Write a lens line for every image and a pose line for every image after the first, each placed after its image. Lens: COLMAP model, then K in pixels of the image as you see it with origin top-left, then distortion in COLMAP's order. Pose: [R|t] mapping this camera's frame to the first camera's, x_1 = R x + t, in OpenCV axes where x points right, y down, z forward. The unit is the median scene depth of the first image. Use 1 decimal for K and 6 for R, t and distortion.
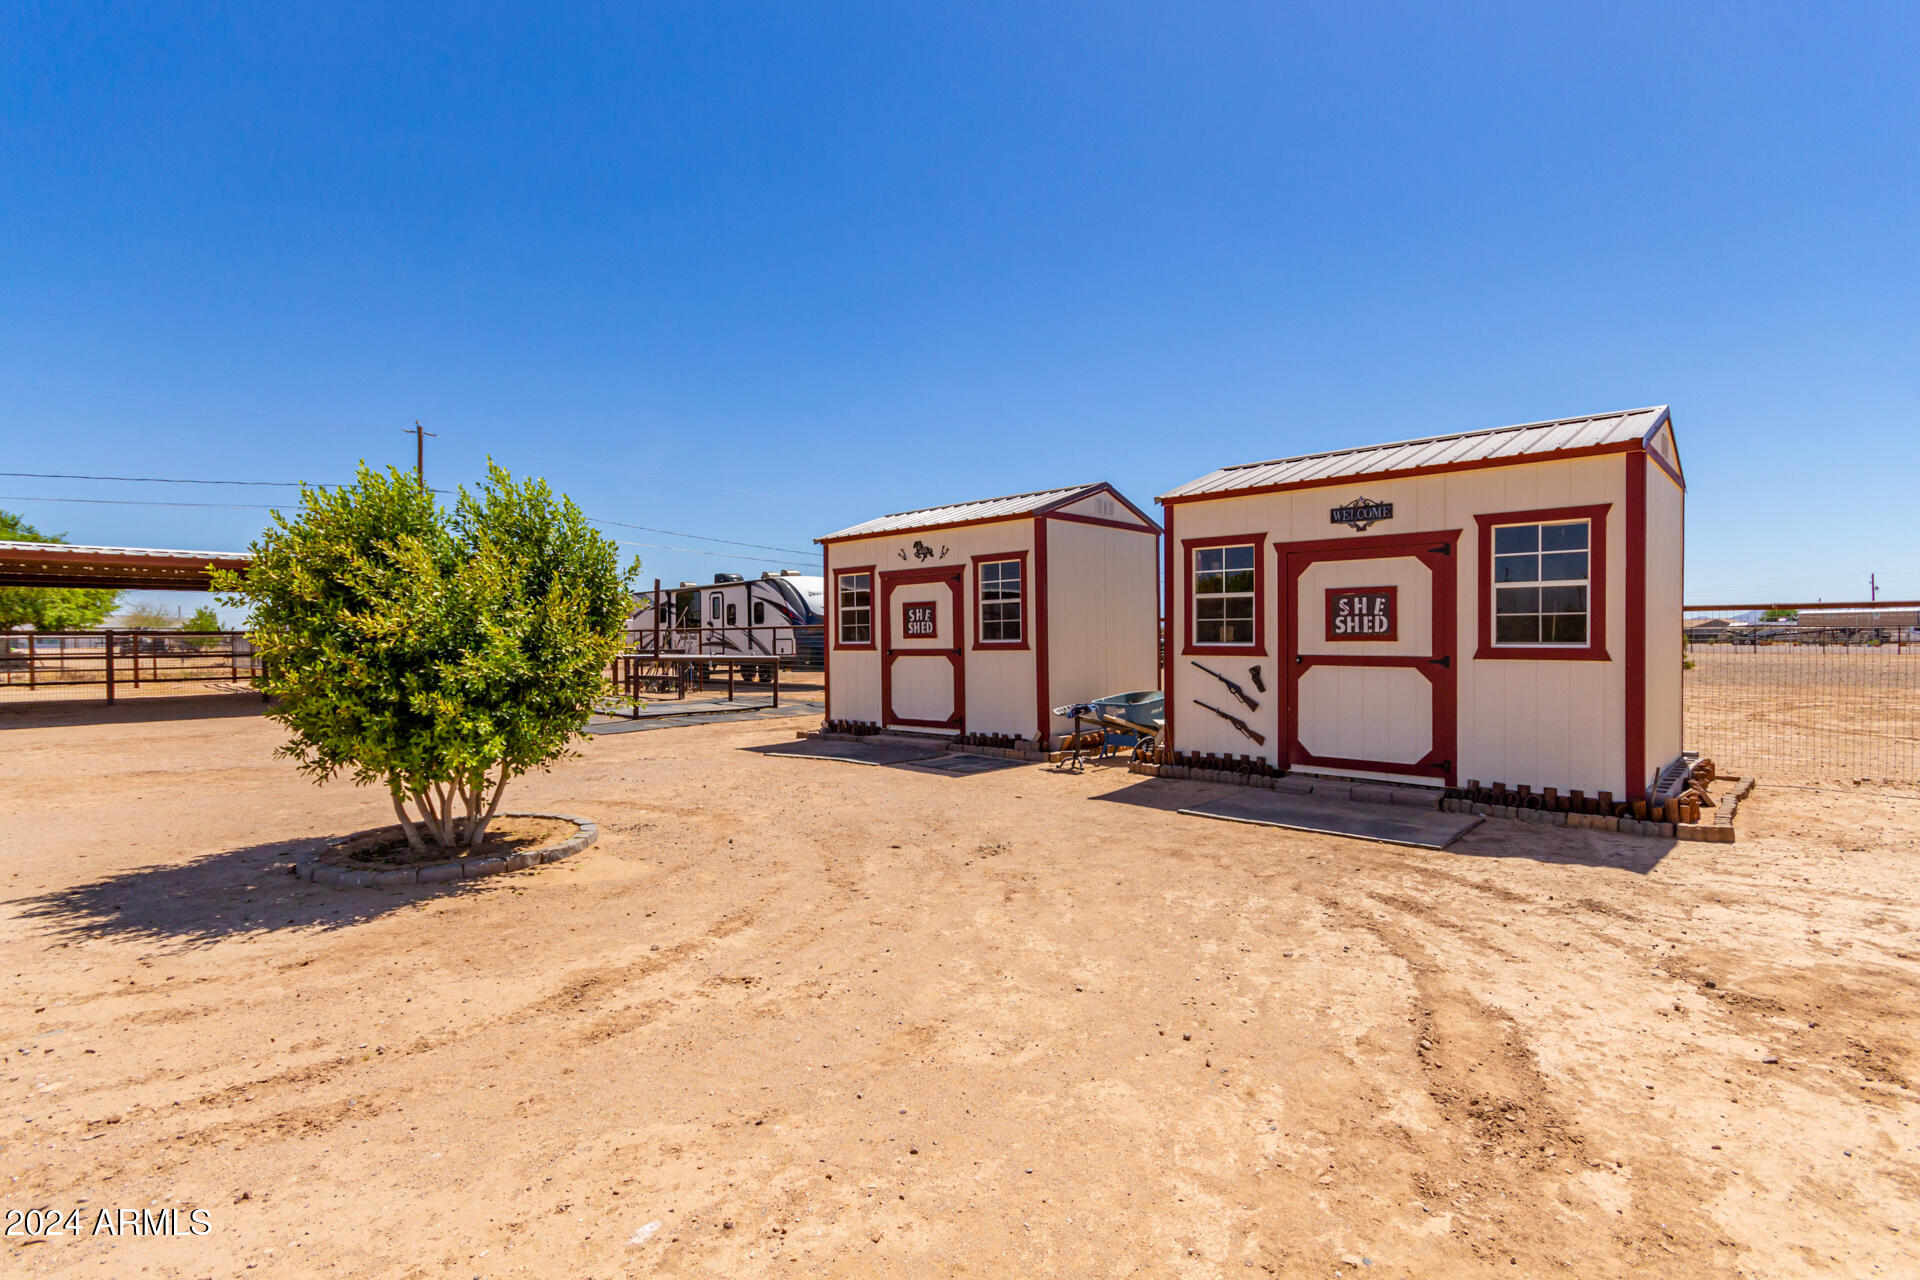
lens RADIAL K [[895.6, 0, 963.3], [0, 895.6, 643.0], [0, 0, 1]] dist [0.018908, 0.000422]
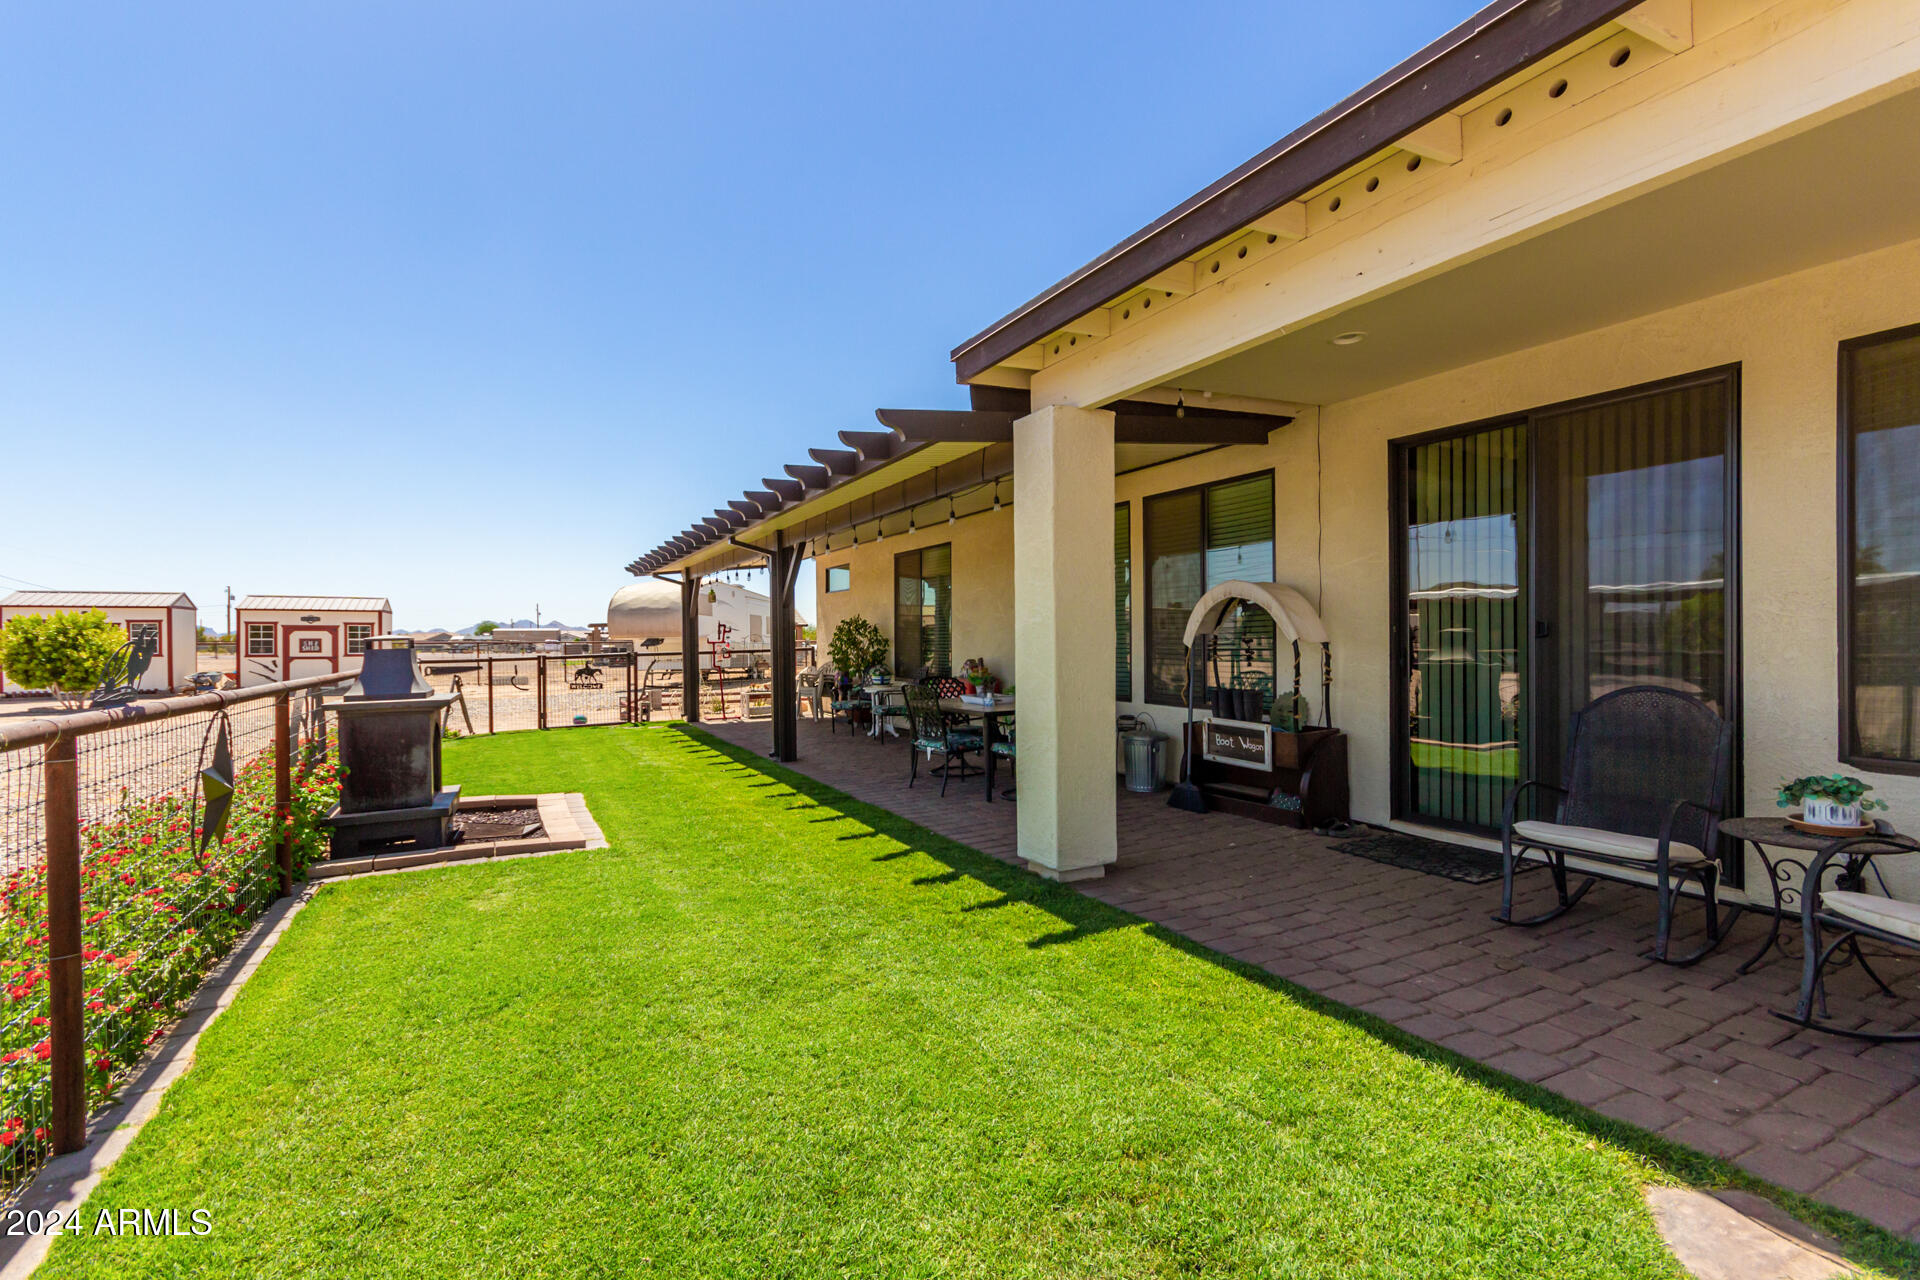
lens RADIAL K [[895.6, 0, 963.0], [0, 895.6, 646.0], [0, 0, 1]] dist [0.018908, 0.000422]
pose [[0.335393, -0.002699, 0.942075, -2.119439], [0.004132, 0.999990, 0.001394, -0.023468], [-0.942069, 0.003425, 0.335401, -2.730681]]
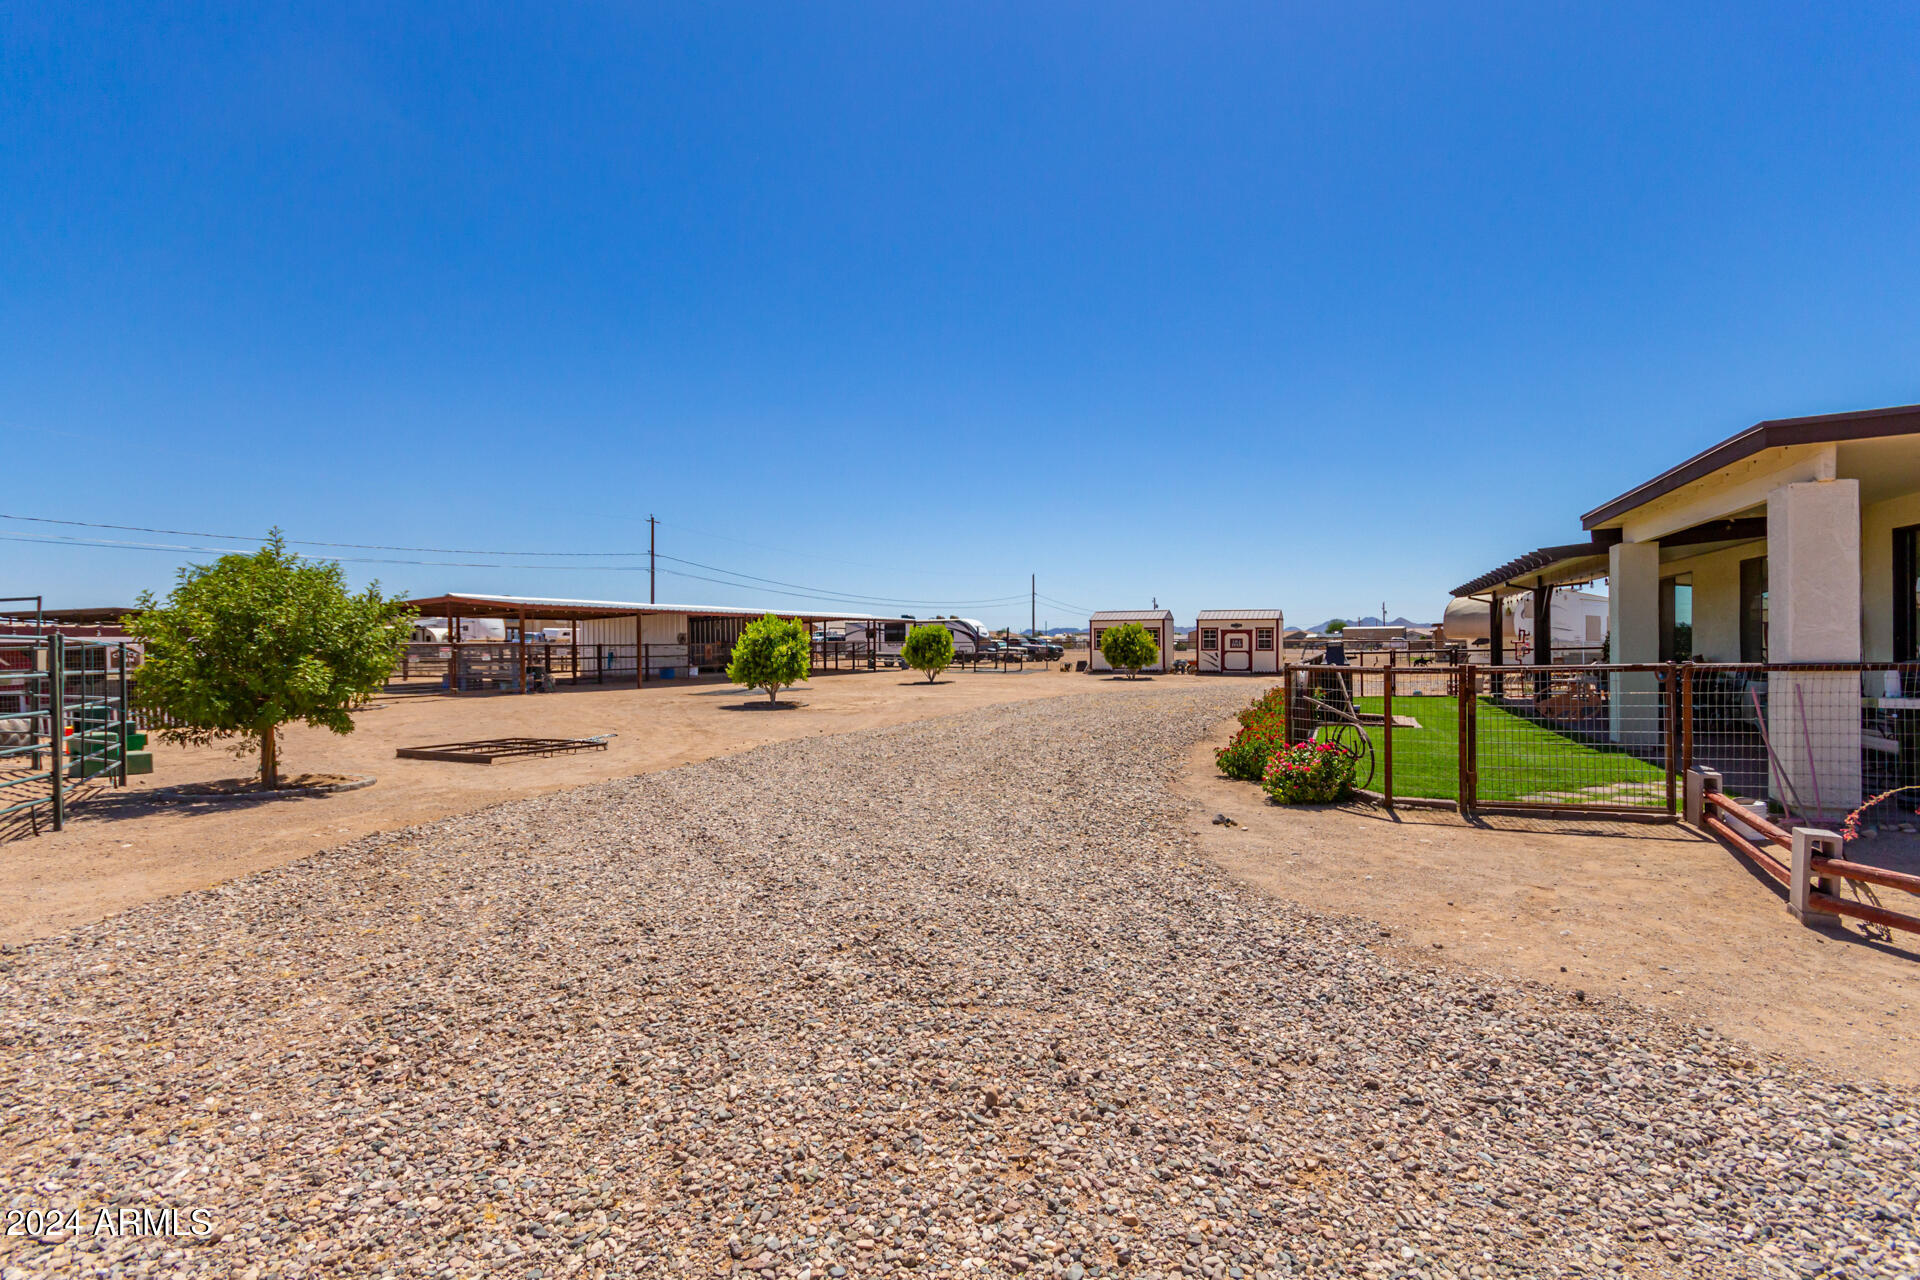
lens RADIAL K [[895.6, 0, 958.9], [0, 895.6, 643.4], [0, 0, 1]] dist [0.018908, 0.000422]
pose [[0.940605, -0.000555, 0.339503, -2.989939], [0.000698, 1.000000, -0.000299, -0.028574], [-0.339503, 0.000518, 0.940605, -3.569719]]
